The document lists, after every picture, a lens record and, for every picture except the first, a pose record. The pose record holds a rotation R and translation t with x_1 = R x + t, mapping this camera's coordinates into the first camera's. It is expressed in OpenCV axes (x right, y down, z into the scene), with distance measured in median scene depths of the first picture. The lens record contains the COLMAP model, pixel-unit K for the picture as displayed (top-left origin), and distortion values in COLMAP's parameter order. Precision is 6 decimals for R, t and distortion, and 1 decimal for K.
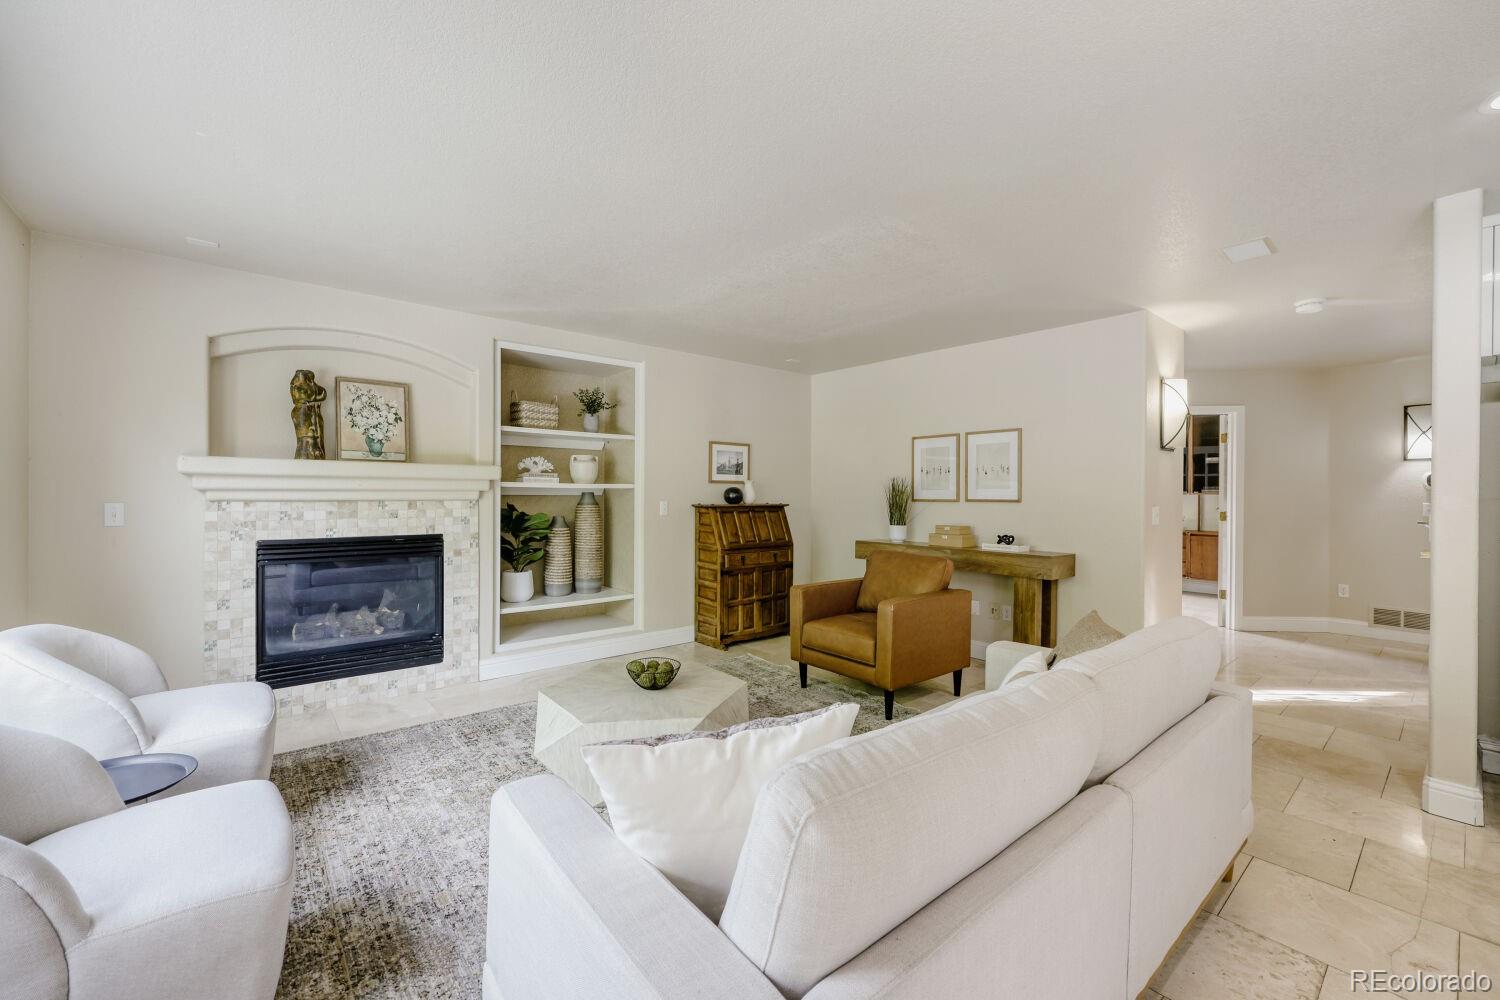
lens RADIAL K [[605.2, 0, 744.7], [0, 605.2, 498.7], [0, 0, 1]] dist [0.001680, 0.000240]
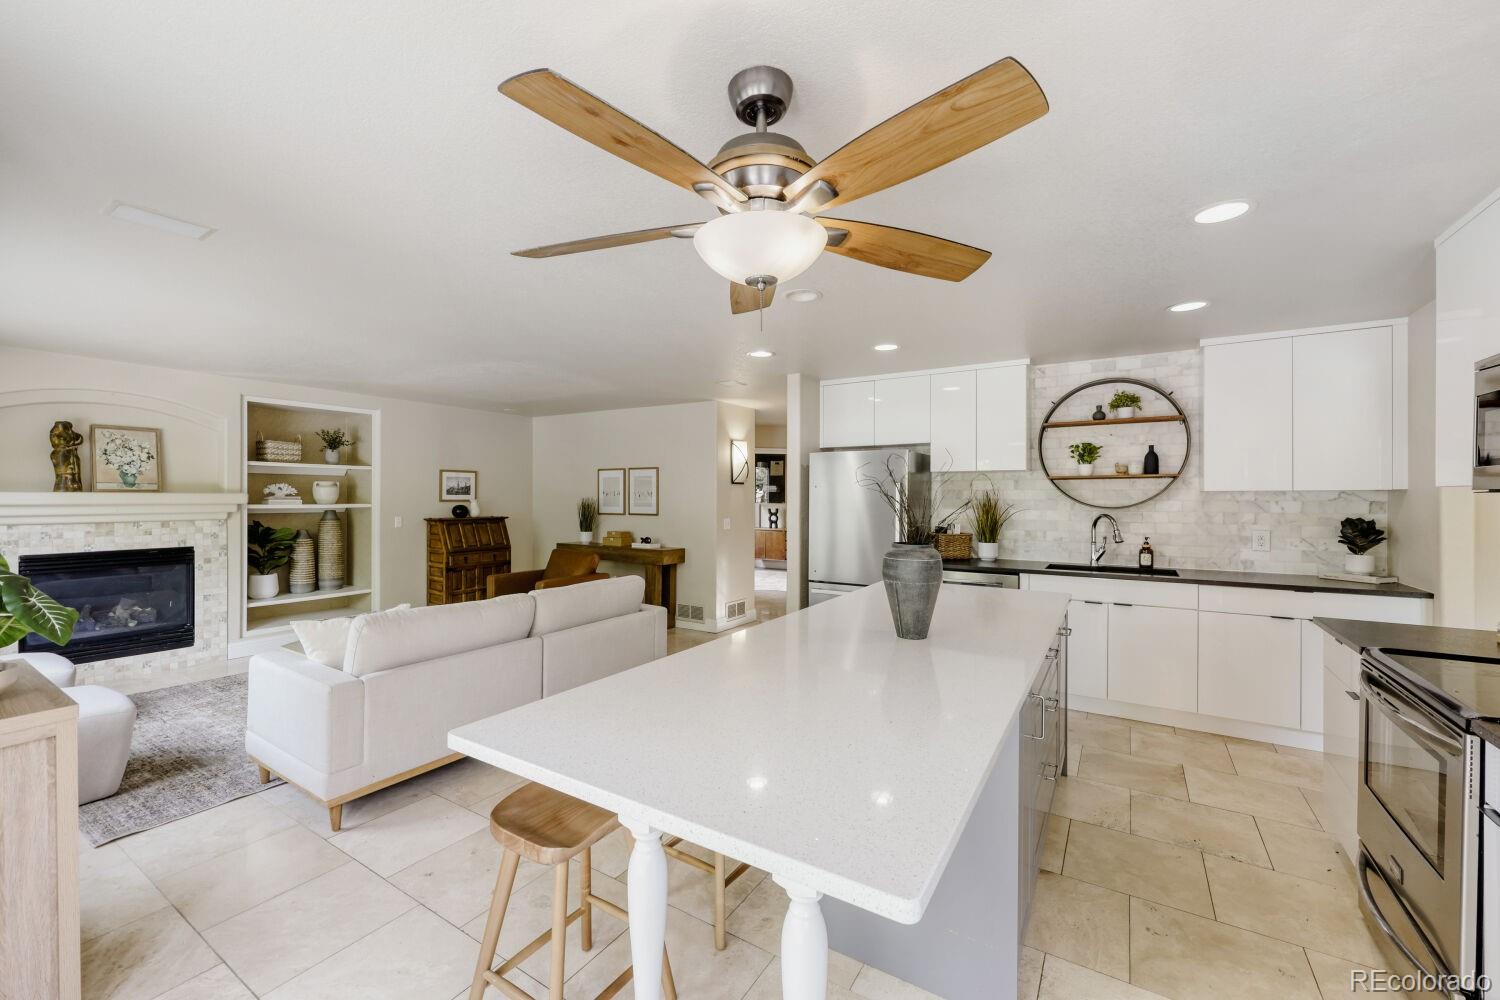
lens RADIAL K [[605.2, 0, 747.8], [0, 605.2, 498.9], [0, 0, 1]] dist [0.001680, 0.000240]
pose [[0.950634, -0.002204, 0.310308, 0.209684], [0.002843, 0.999995, -0.001606, -0.035471], [-0.310303, 0.002409, 0.950635, -0.558087]]
